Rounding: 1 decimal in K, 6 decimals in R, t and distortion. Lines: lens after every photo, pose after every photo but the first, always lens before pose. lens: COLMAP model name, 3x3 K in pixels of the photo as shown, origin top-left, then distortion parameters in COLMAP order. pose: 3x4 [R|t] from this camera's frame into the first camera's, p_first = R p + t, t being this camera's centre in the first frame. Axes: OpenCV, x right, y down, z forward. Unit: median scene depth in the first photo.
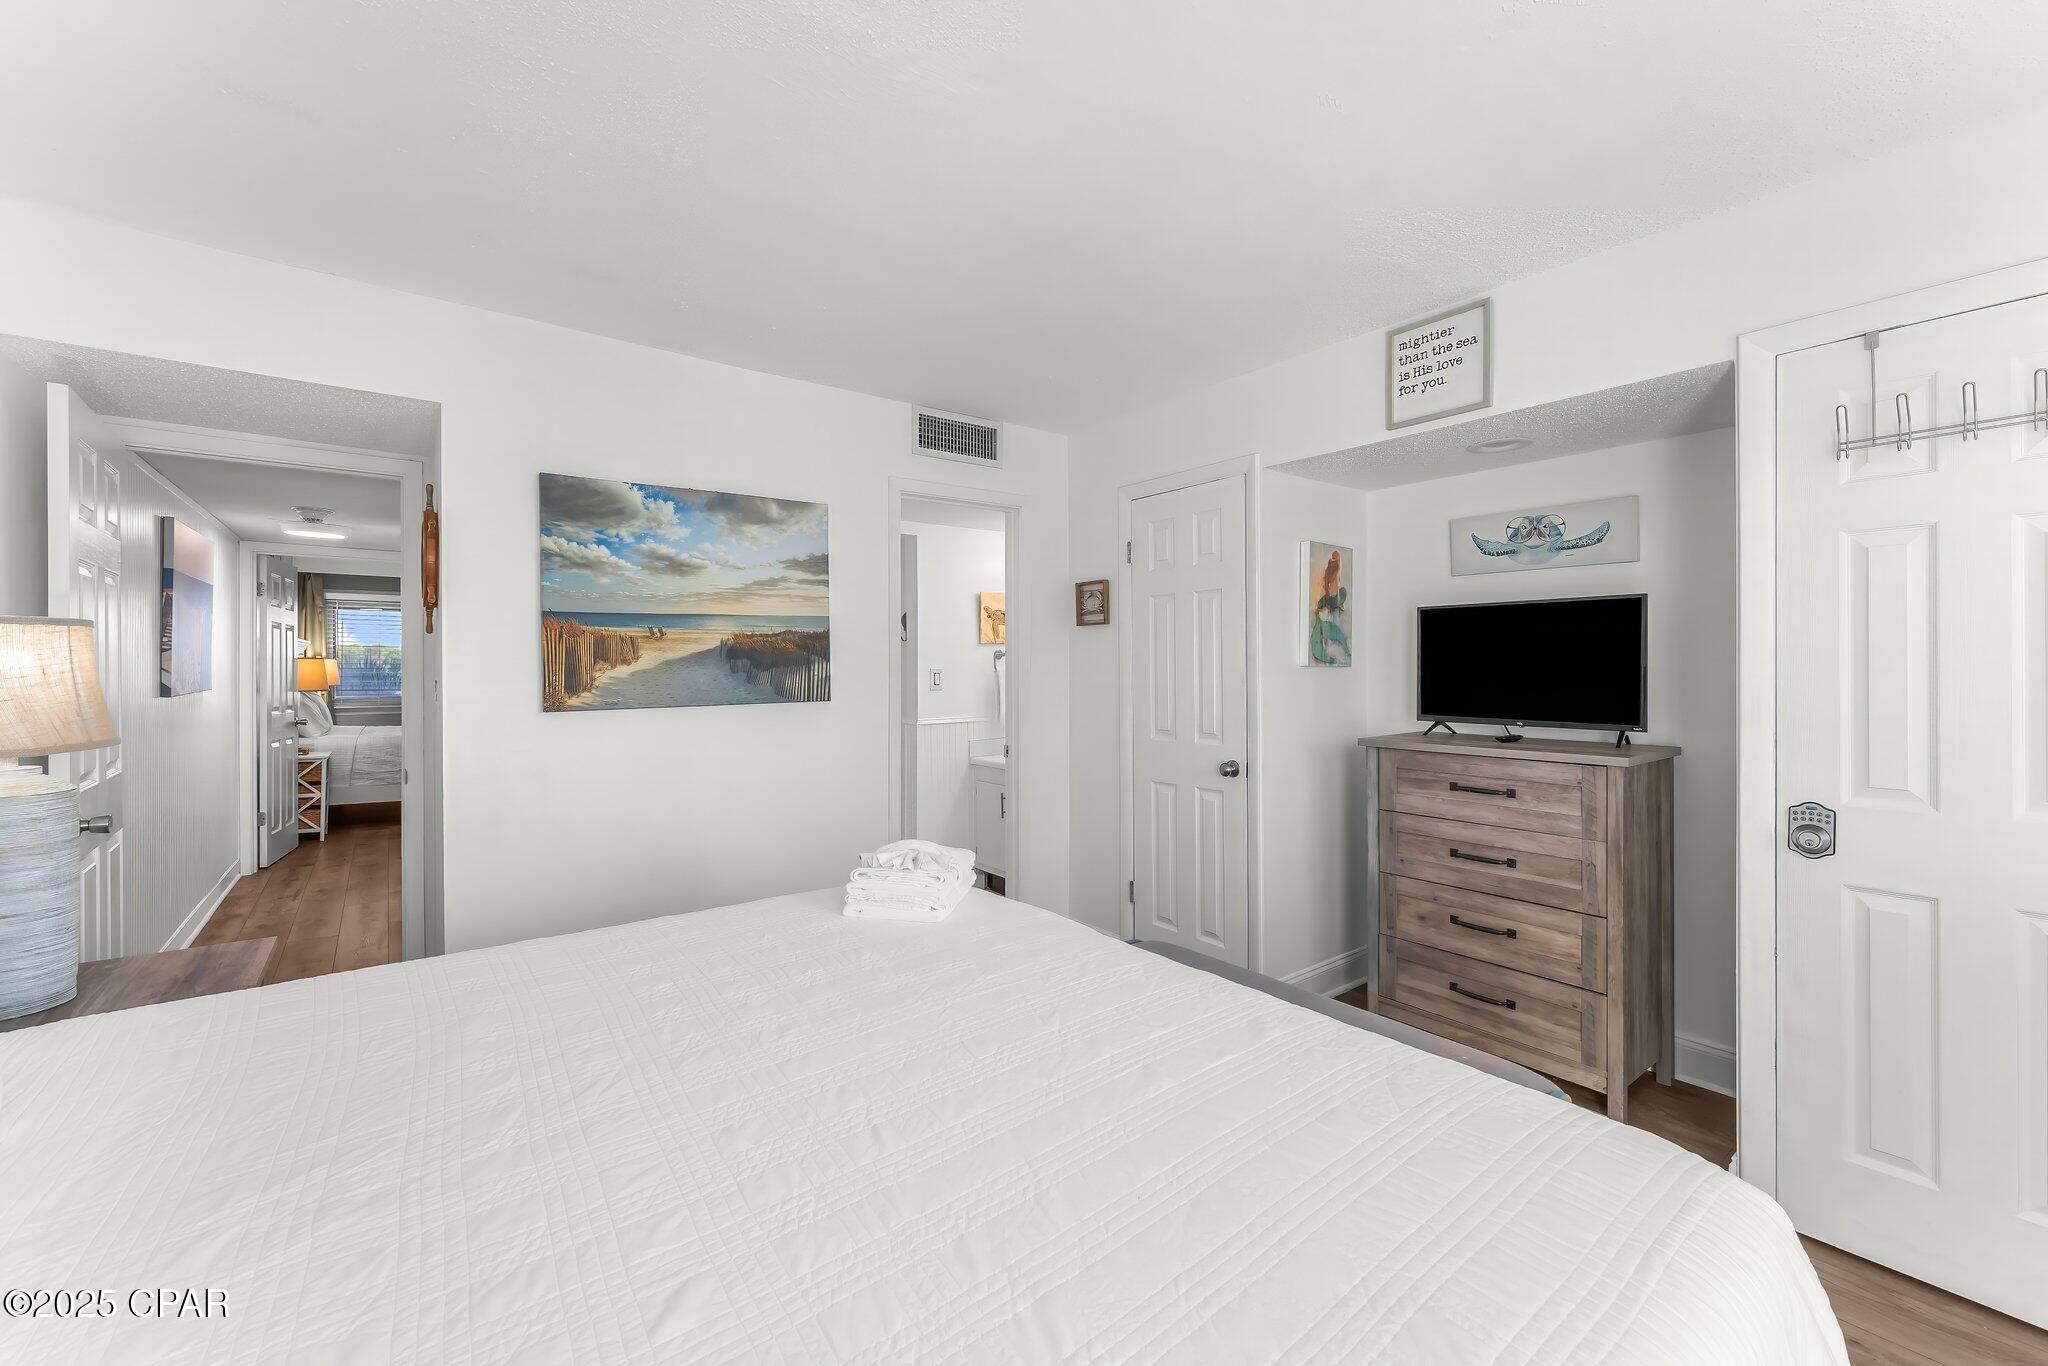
lens RADIAL K [[879.4, 0, 1026.6], [0, 879.4, 680.7], [0, 0, 1]] dist [0.002313, 0.000255]
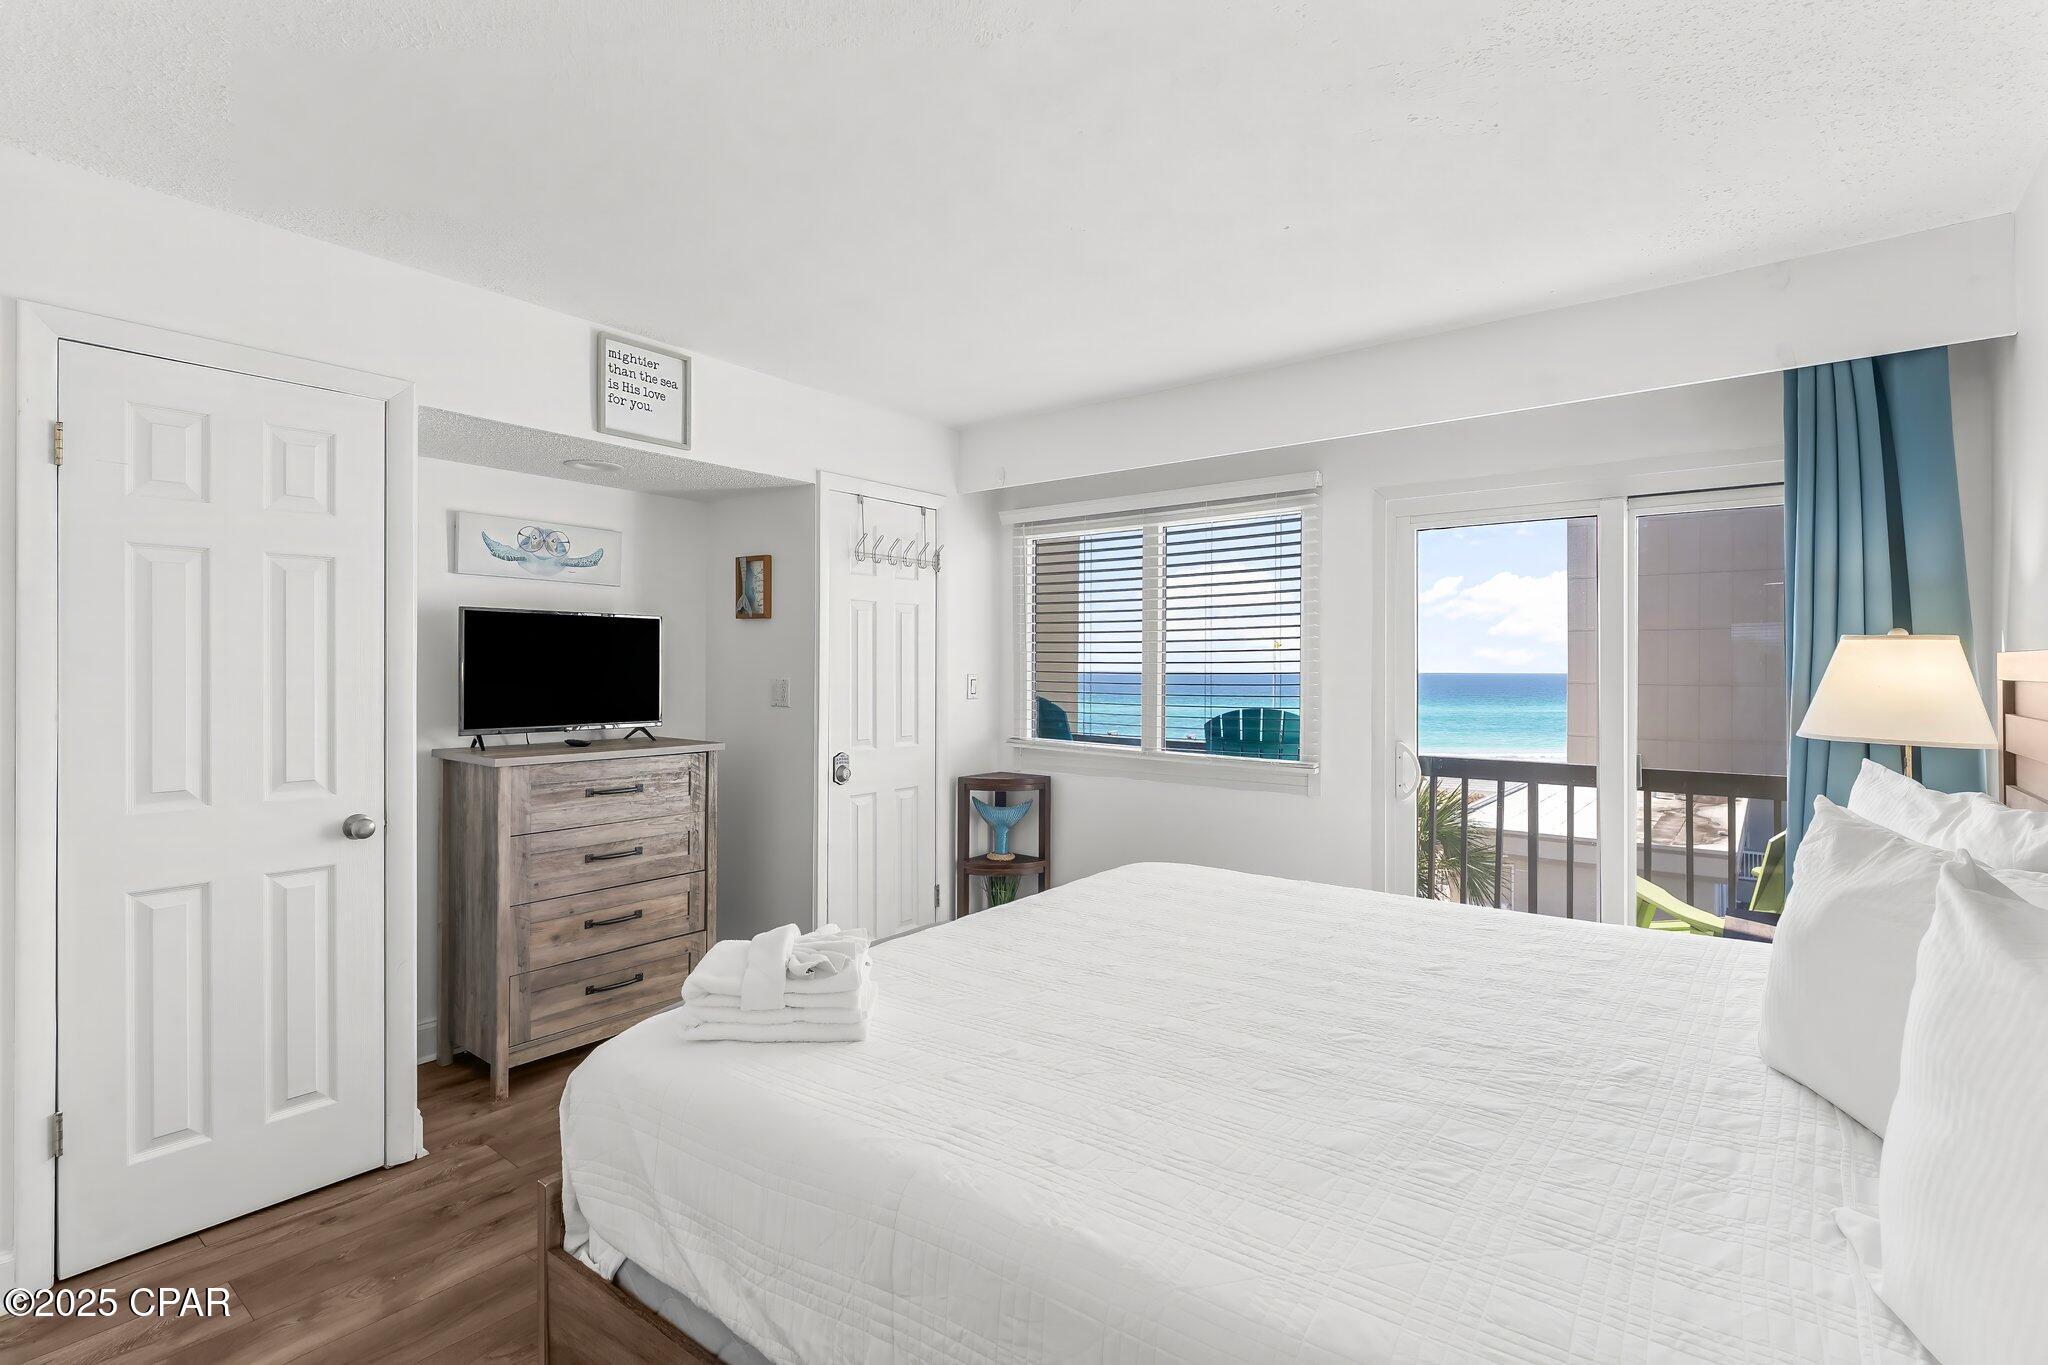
lens RADIAL K [[958.5, 0, 1042.1], [0, 958.5, 670.1], [0, 0, 1]] dist [-0.004859, -0.000241]
pose [[-0.298072, -0.003811, 0.954536, -0.727202], [0.009163, 0.999935, 0.006854, -0.024379], [-0.954499, 0.010789, -0.298018, 0.833110]]
